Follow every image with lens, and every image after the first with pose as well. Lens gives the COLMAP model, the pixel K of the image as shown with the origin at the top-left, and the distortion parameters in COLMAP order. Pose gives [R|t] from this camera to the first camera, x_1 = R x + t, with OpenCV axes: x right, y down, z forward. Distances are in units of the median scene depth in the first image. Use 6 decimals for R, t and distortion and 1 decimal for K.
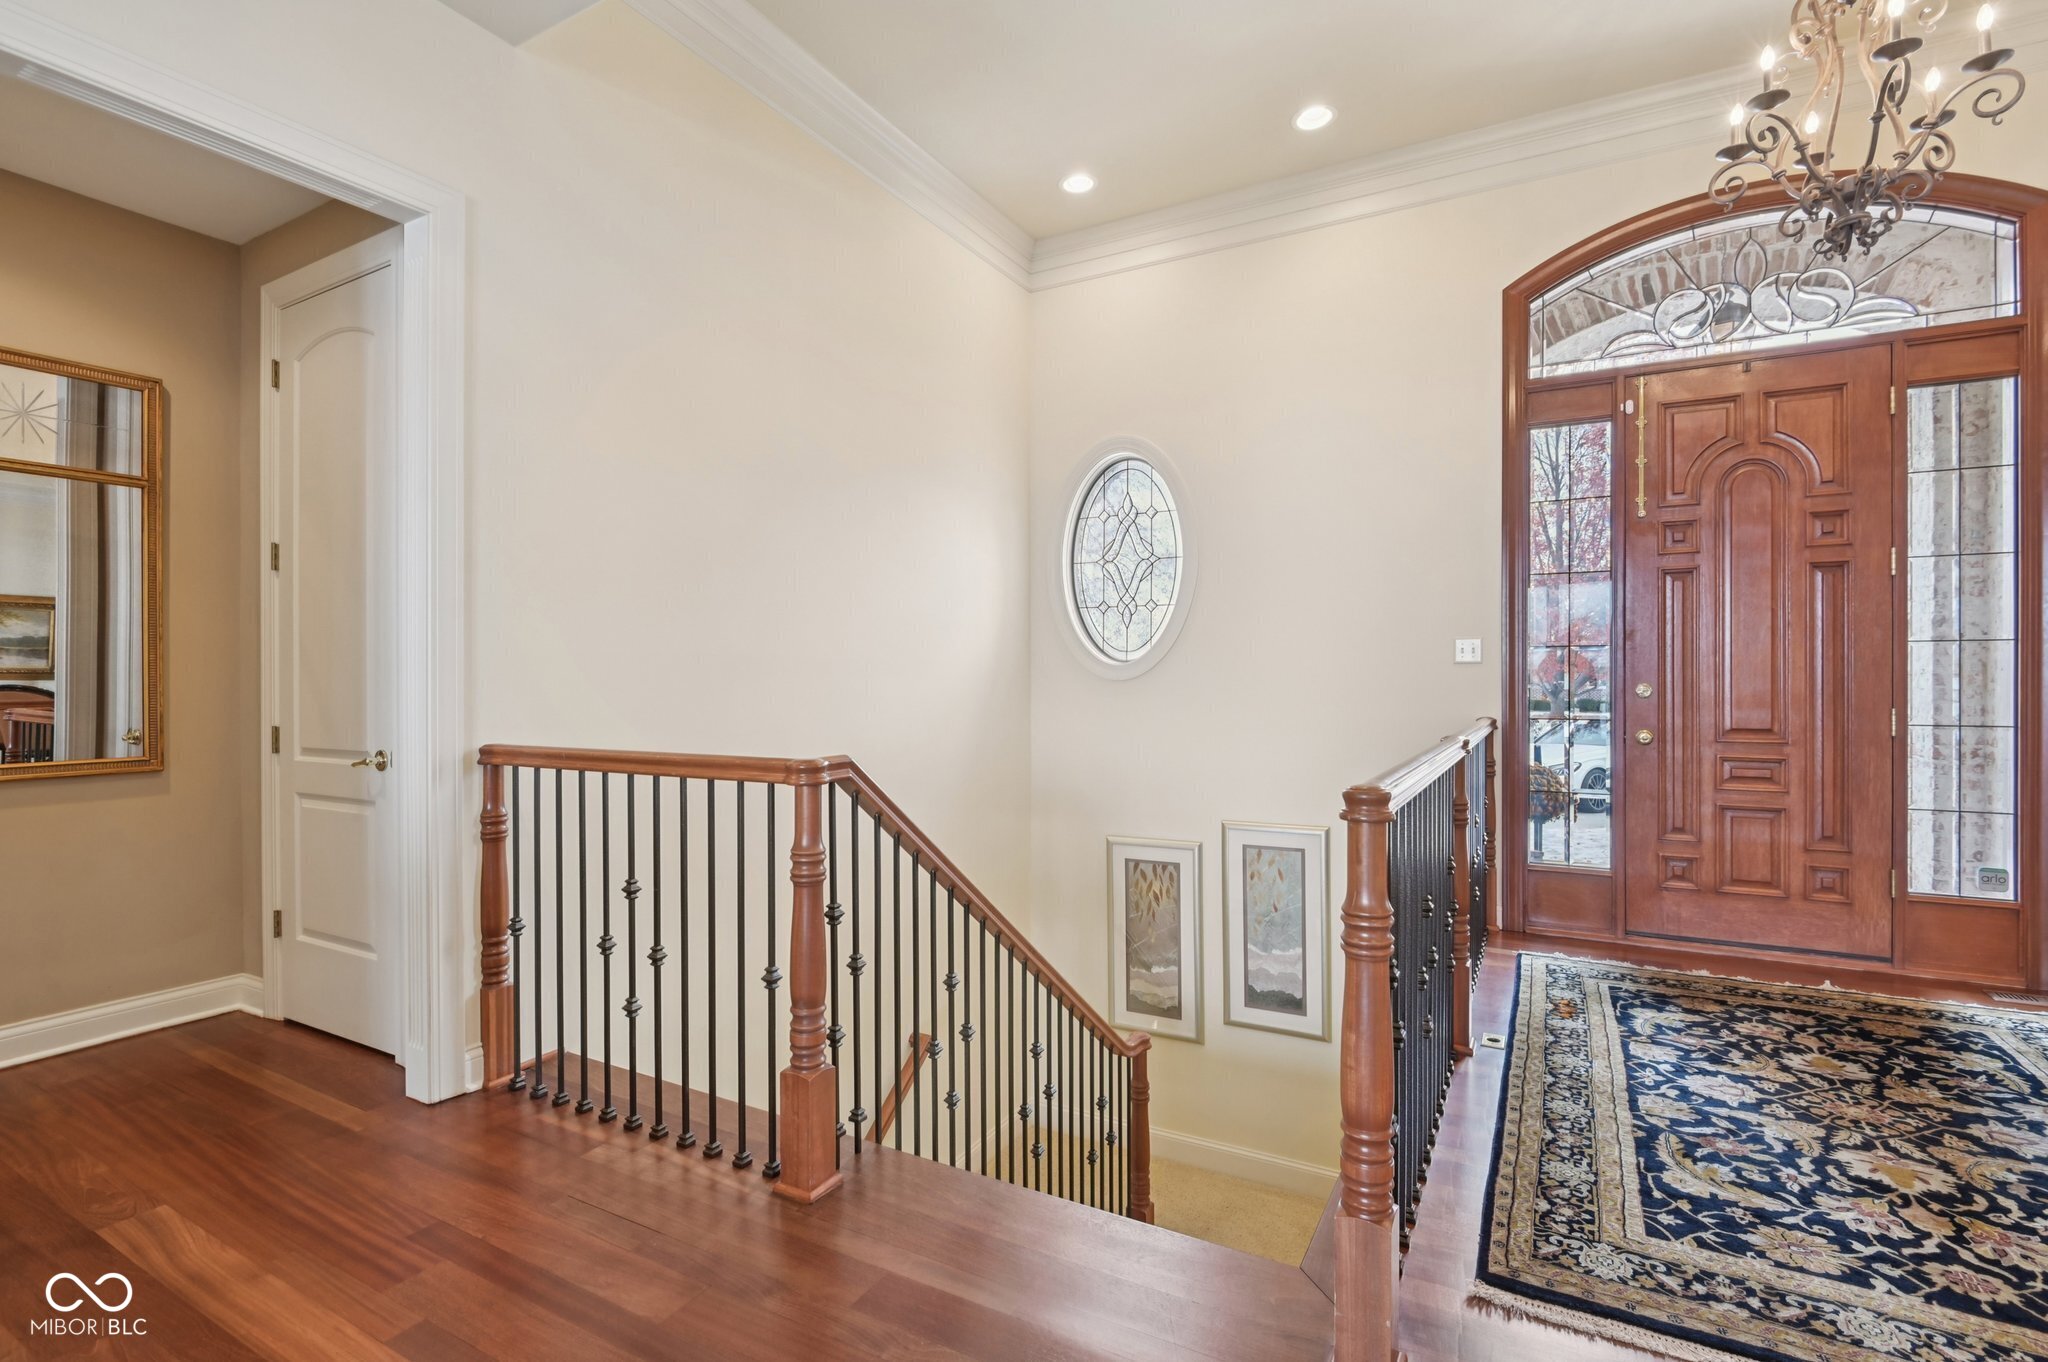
lens RADIAL K [[941.1, 0, 1037.4], [0, 941.1, 680.6], [0, 0, 1]] dist [-0.012557, -0.004206]
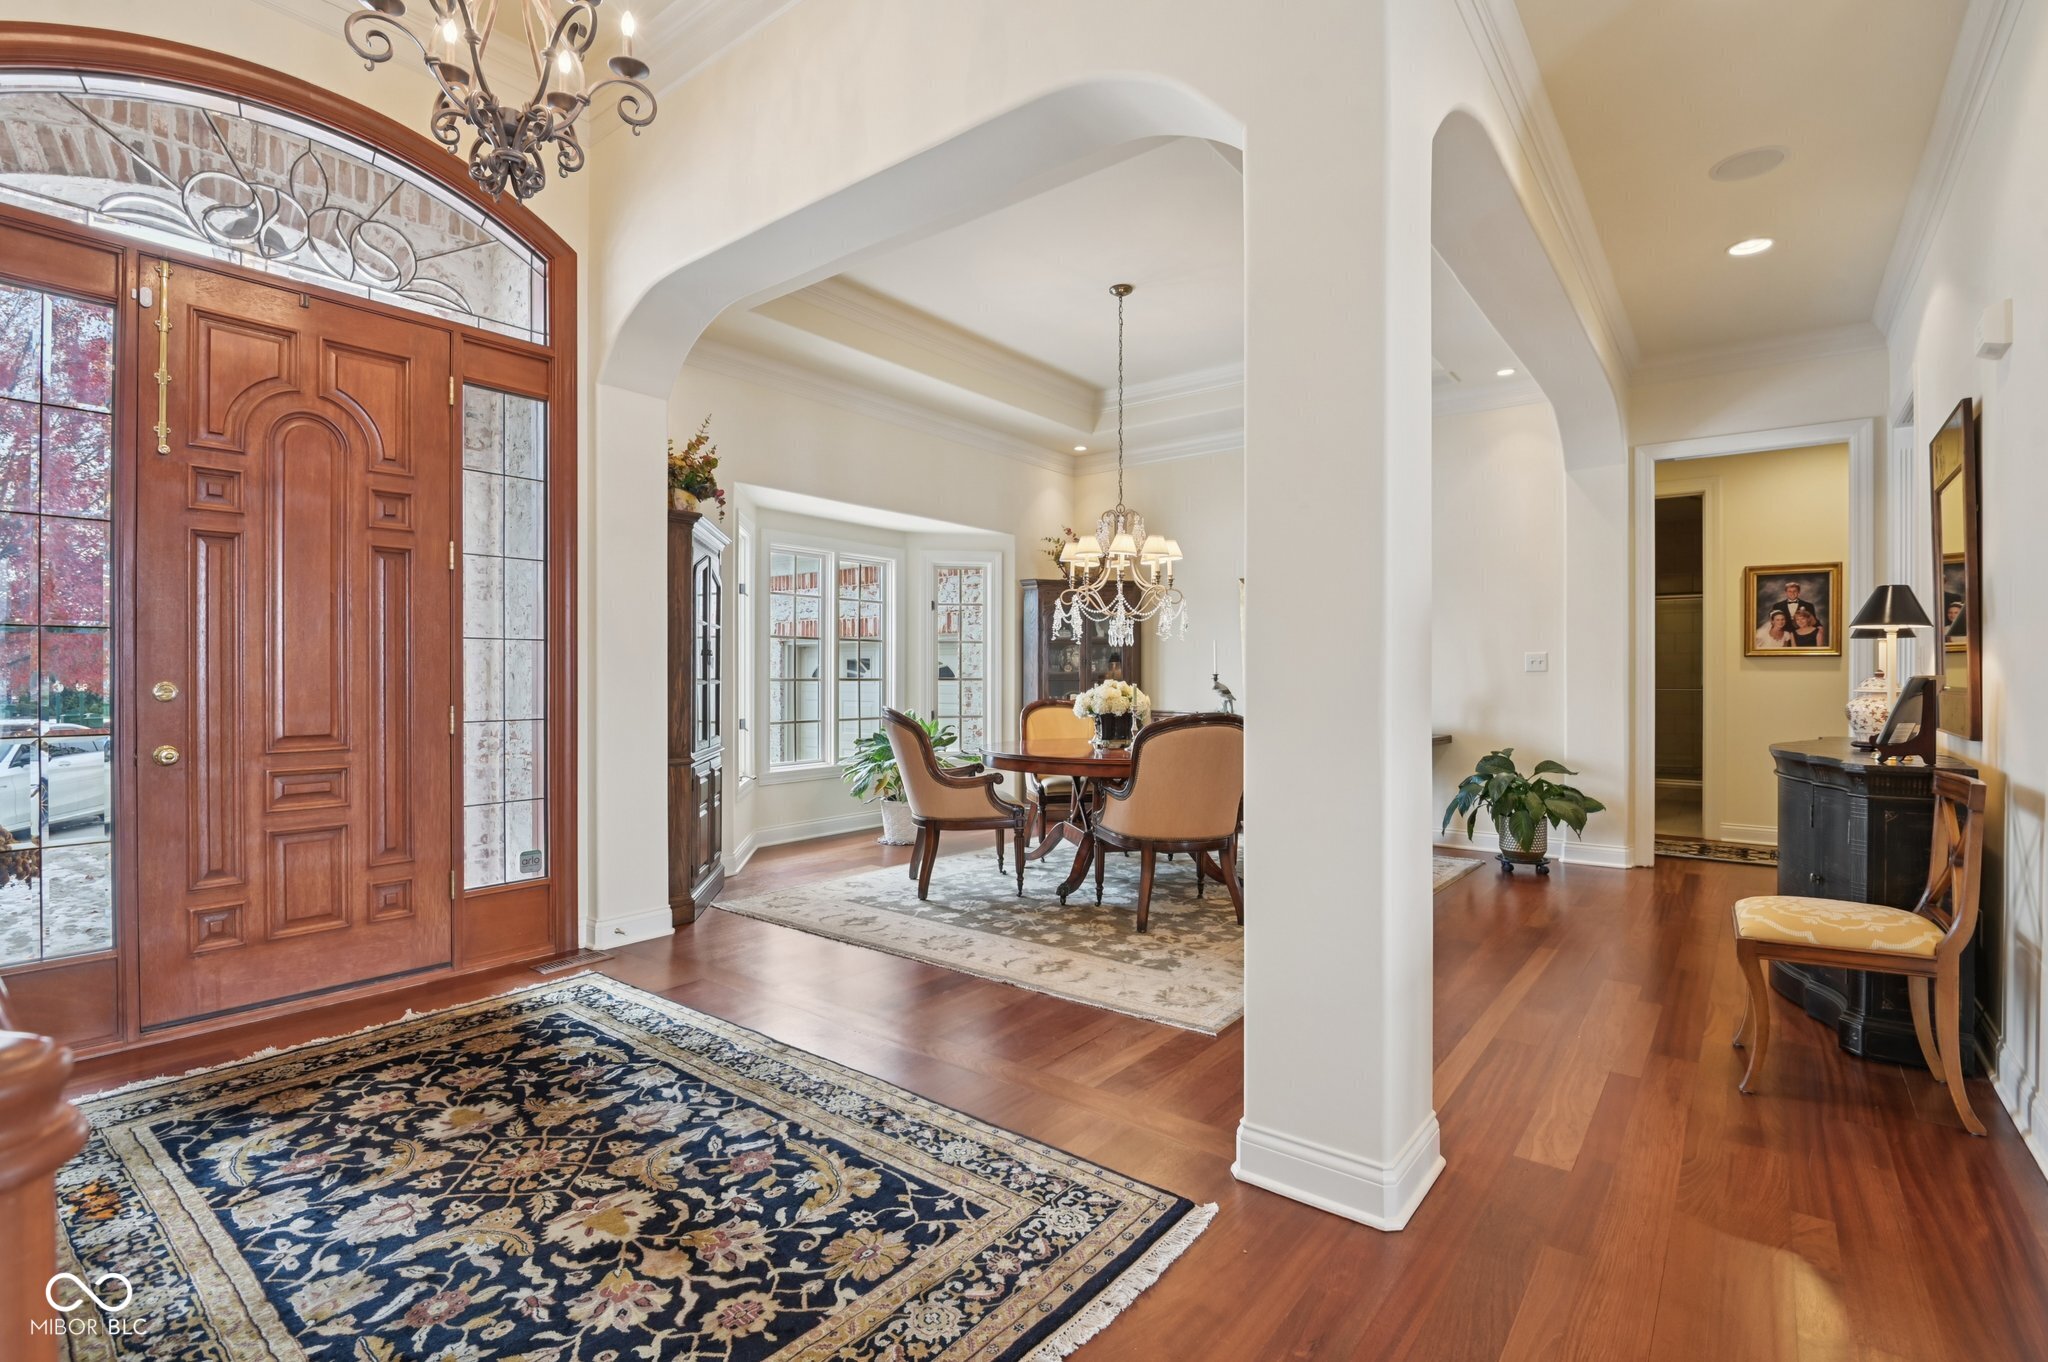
lens RADIAL K [[941.1, 0, 1027.0], [0, 941.1, 677.9], [0, 0, 1]] dist [-0.012557, -0.004206]
pose [[0.169880, -0.002030, 0.985463, 0.063985], [0.003745, 0.999992, 0.001415, 0.001572], [-0.985458, 0.003450, 0.169886, 0.277884]]
